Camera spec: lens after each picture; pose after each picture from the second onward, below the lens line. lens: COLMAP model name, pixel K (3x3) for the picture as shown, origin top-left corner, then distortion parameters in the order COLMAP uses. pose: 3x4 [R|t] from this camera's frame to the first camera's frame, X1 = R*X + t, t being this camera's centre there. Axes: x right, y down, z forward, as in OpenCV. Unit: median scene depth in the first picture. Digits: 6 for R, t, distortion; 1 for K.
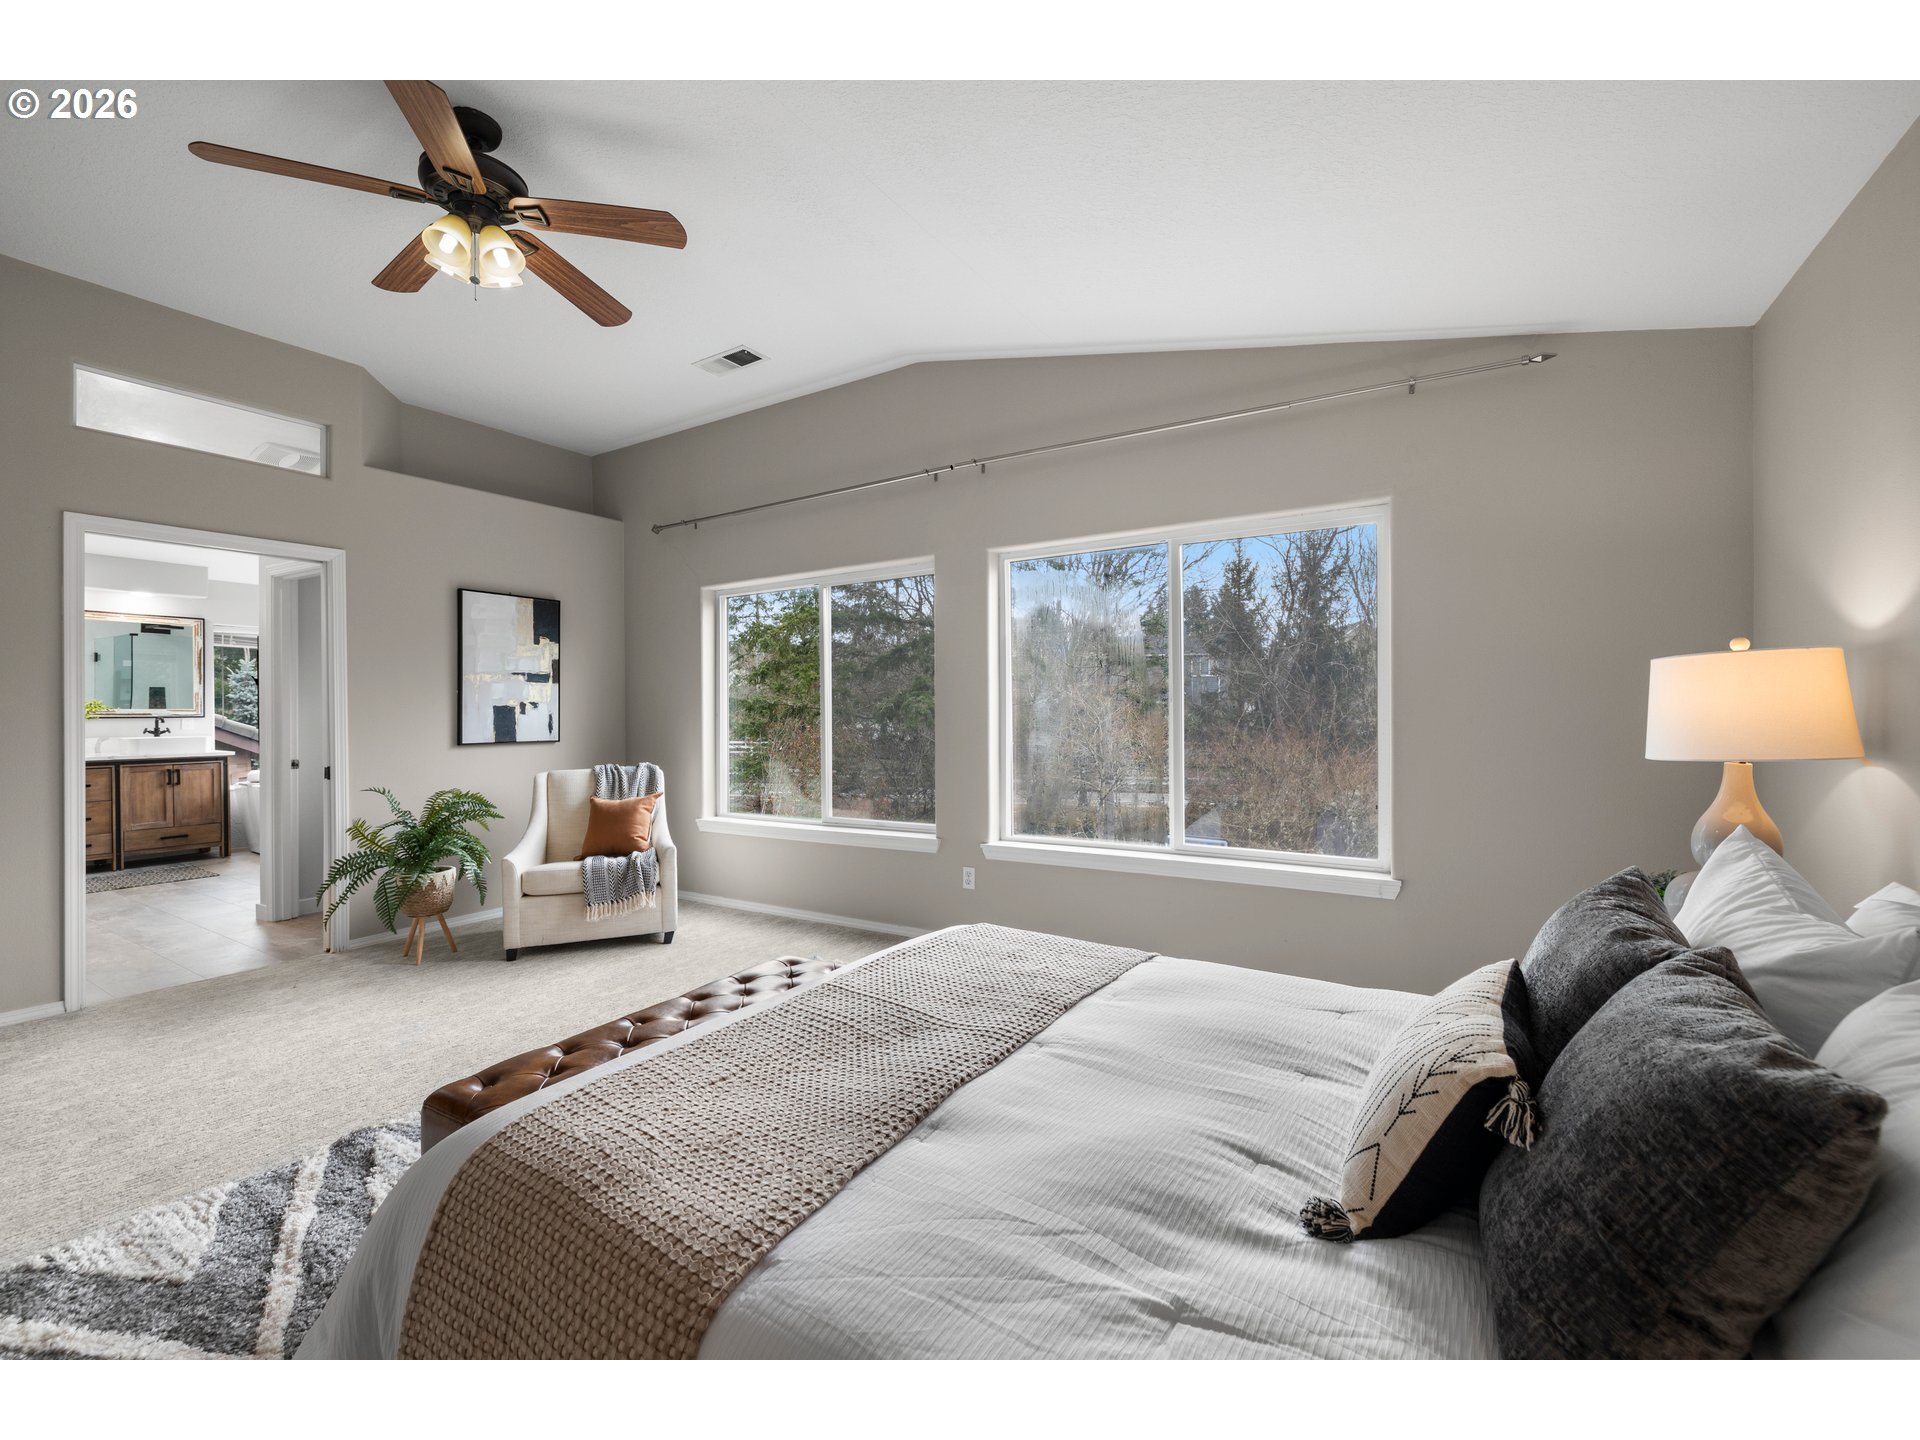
lens RADIAL K [[791.8, 0, 960.0], [0, 791.8, 720.0], [0, 0, 1]] dist [0.000057, -0.000054]
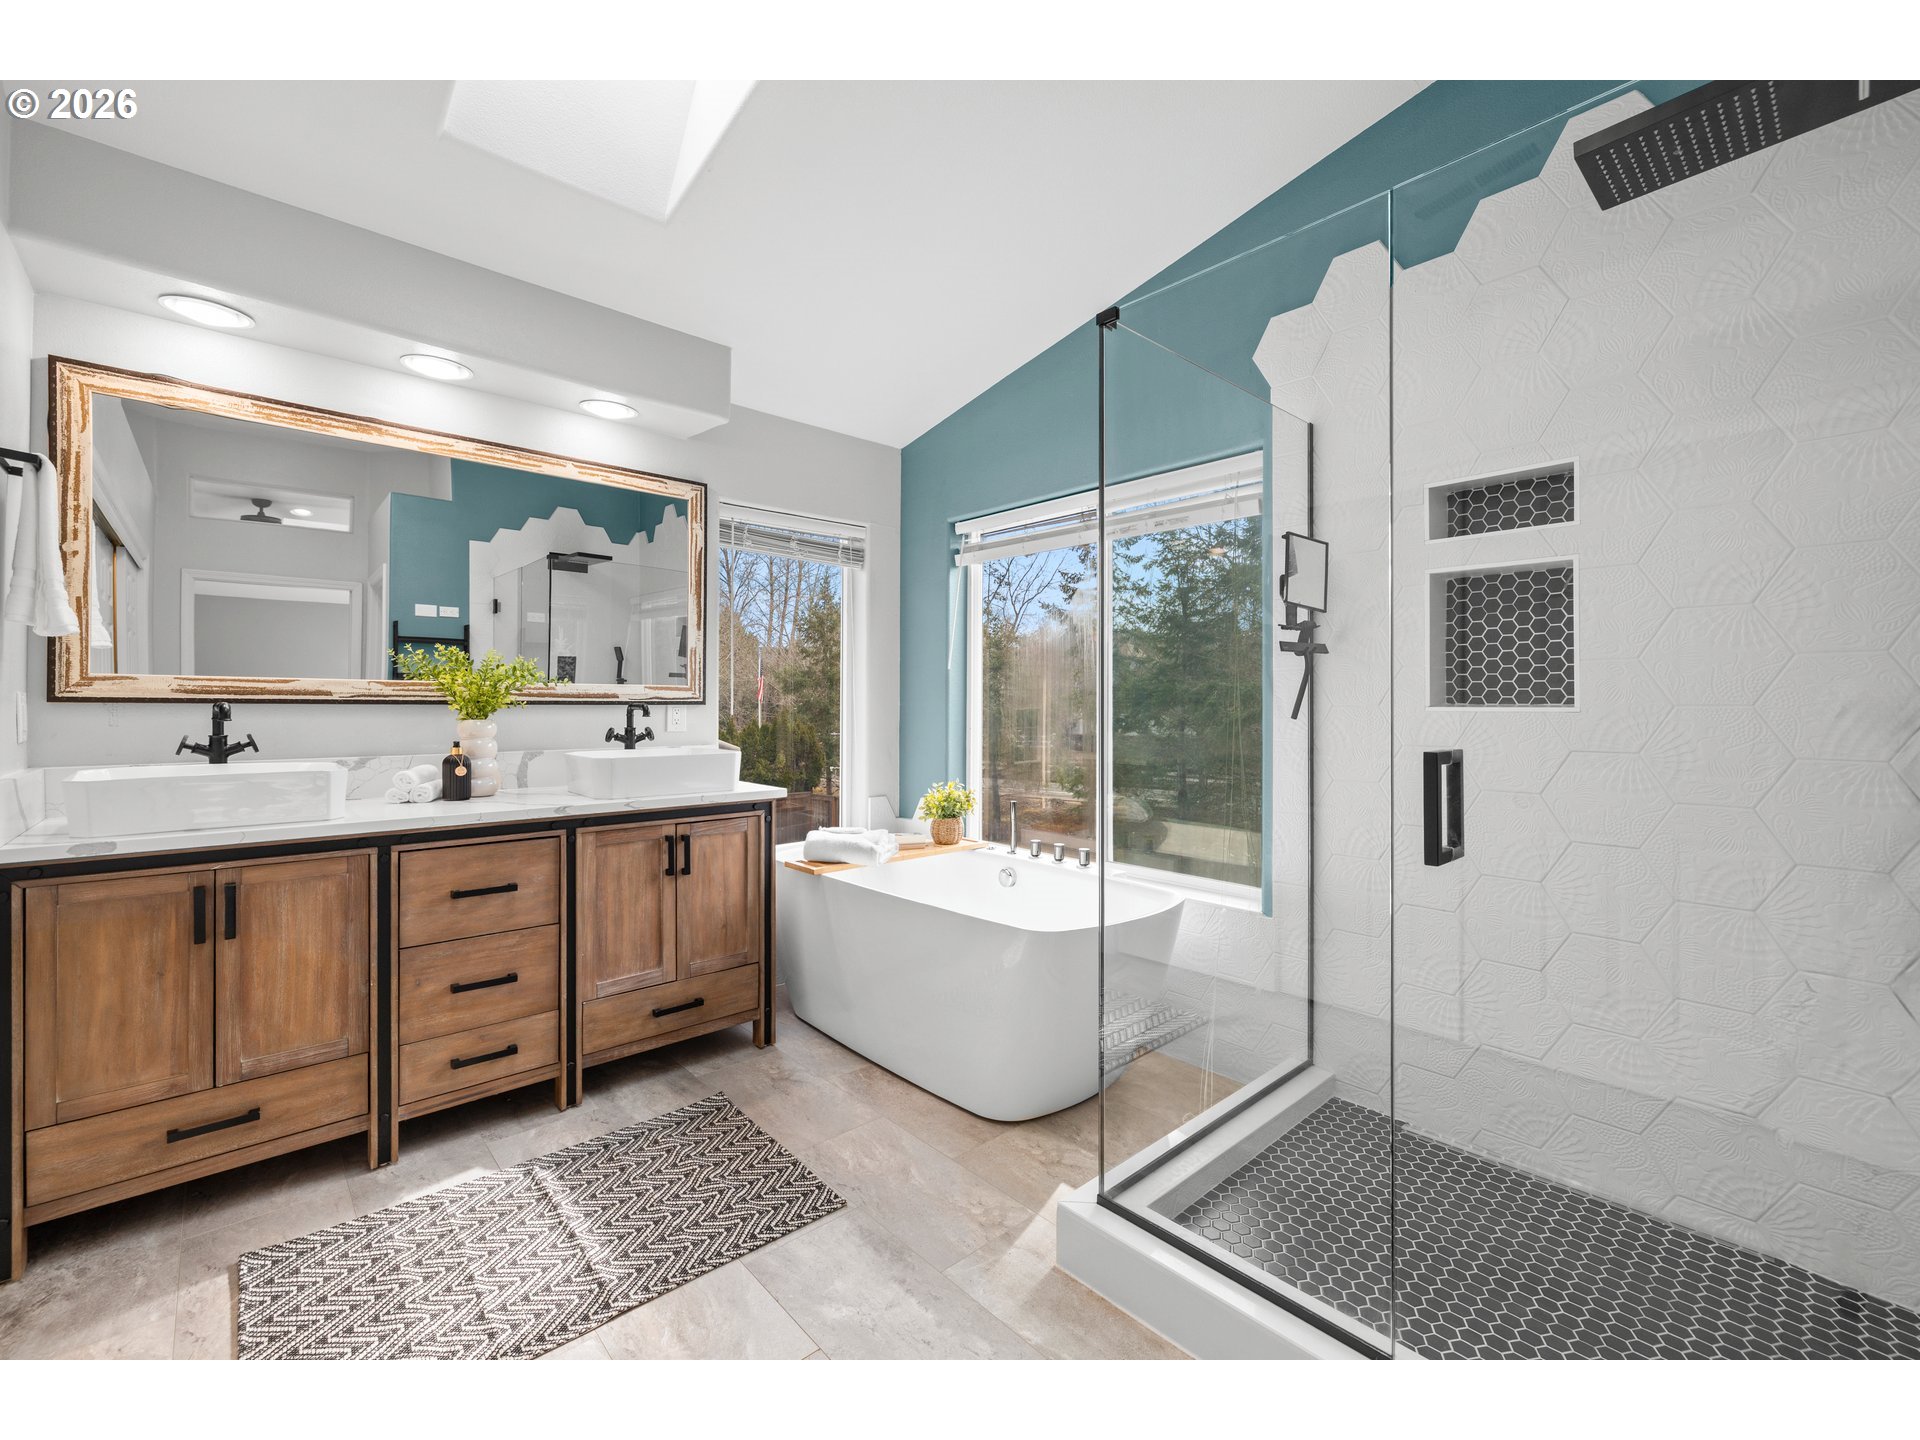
lens RADIAL K [[812.6, 0, 956.4], [0, 812.6, 702.8], [0, 0, 1]] dist [-0.000057, -0.000161]
pose [[0.958665, 0.005241, -0.284490, -0.737502], [-0.007166, 0.999958, -0.005727, -0.002152], [0.284448, 0.007529, 0.958662, 0.644745]]
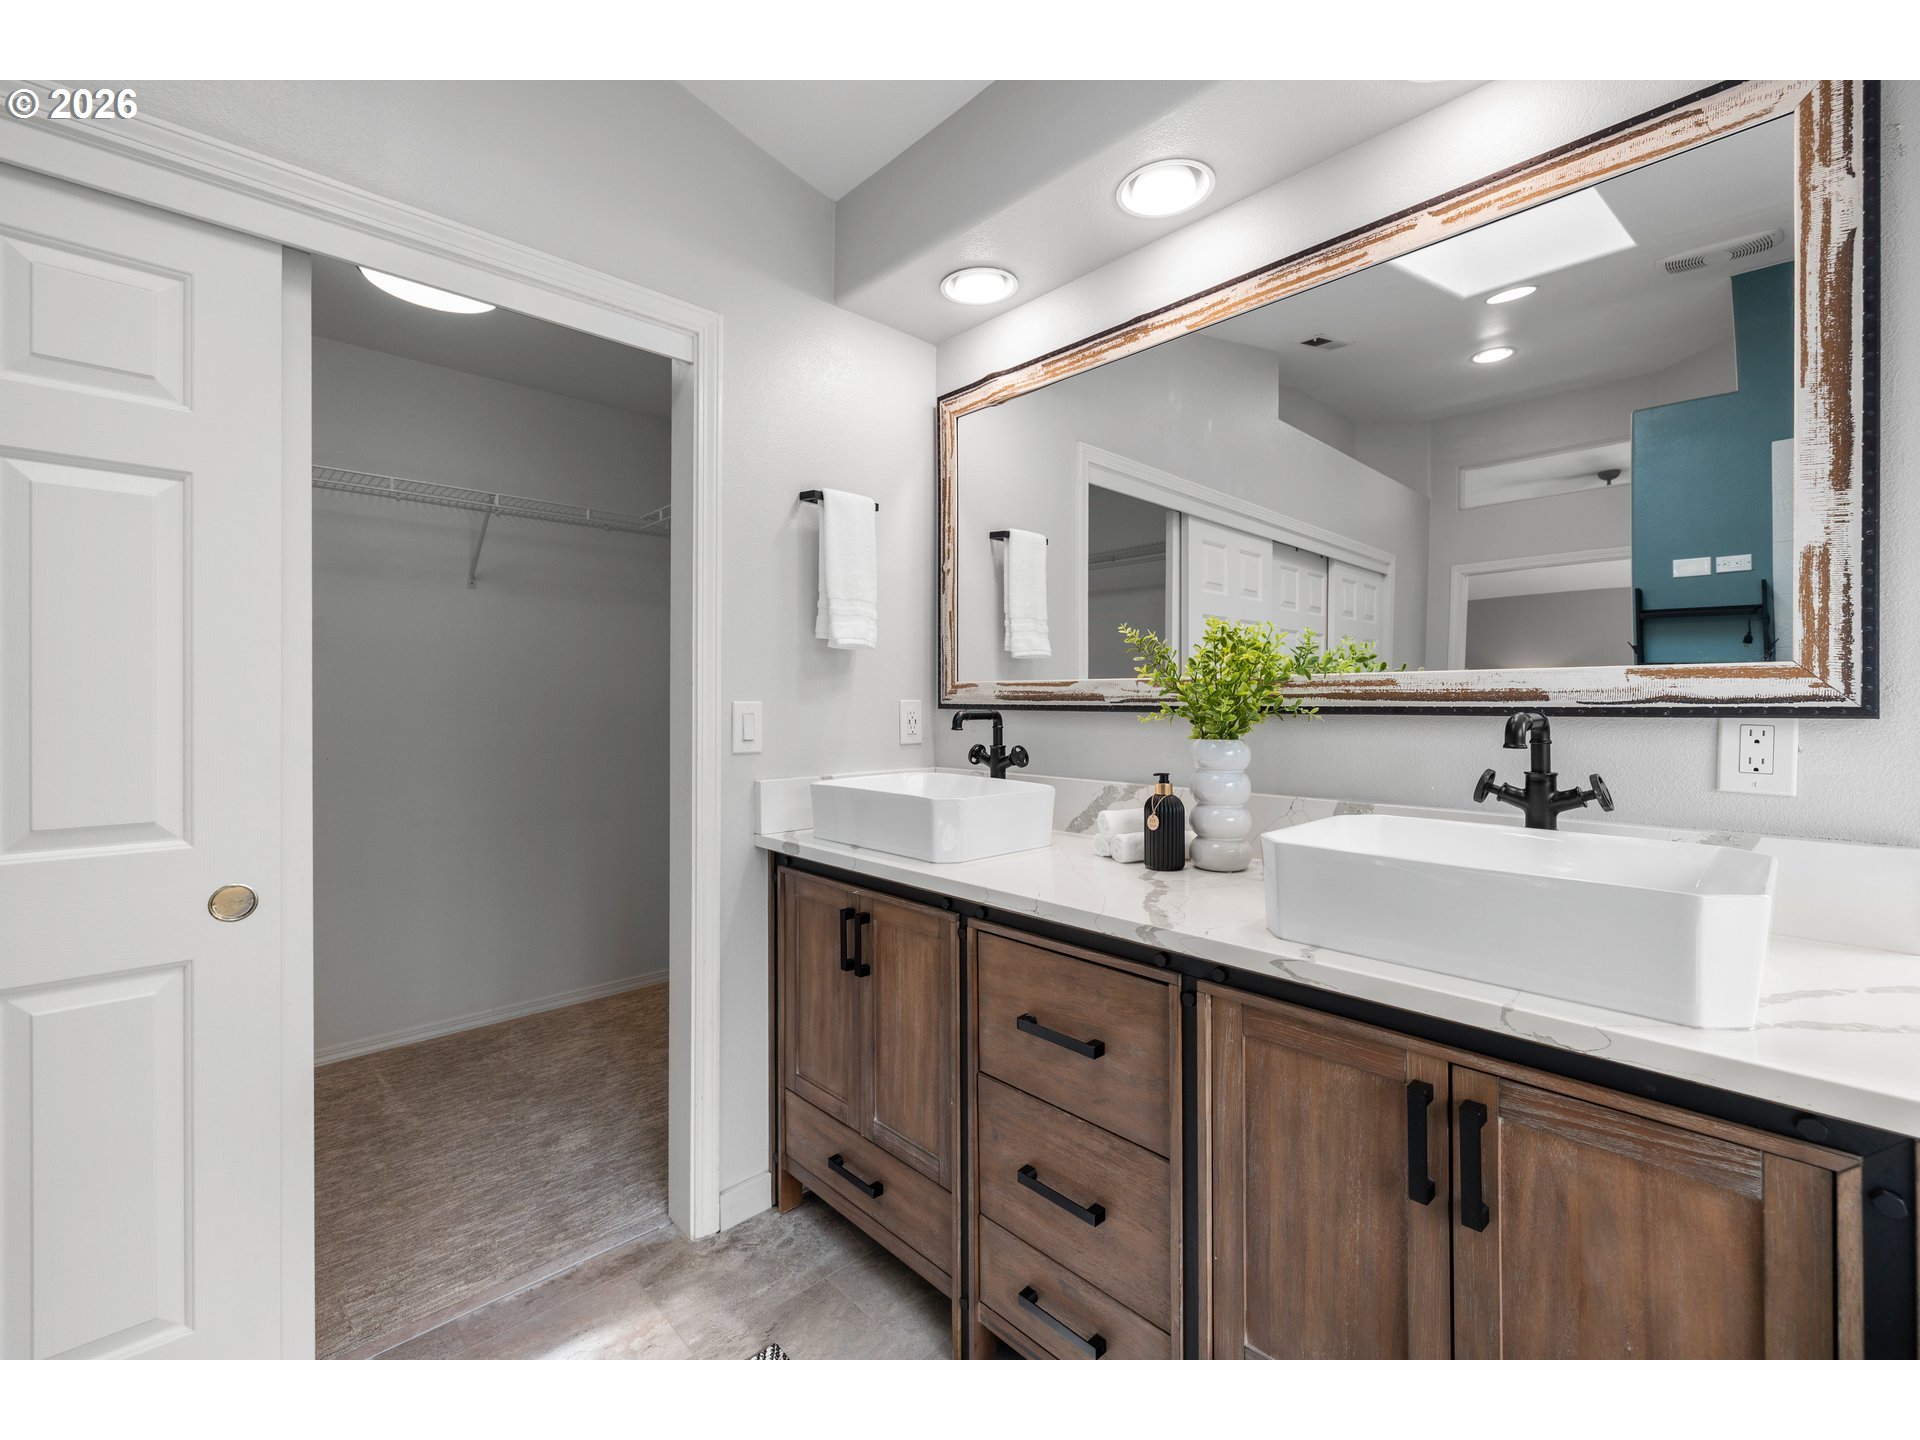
lens RADIAL K [[812.6, 0, 956.4], [0, 812.6, 702.8], [0, 0, 1]] dist [-0.000057, -0.000161]
pose [[-0.264140, 0.003409, -0.964478, -0.826177], [-0.003575, 0.999983, 0.004514, -0.005791], [0.964478, 0.004640, -0.264124, 0.943483]]
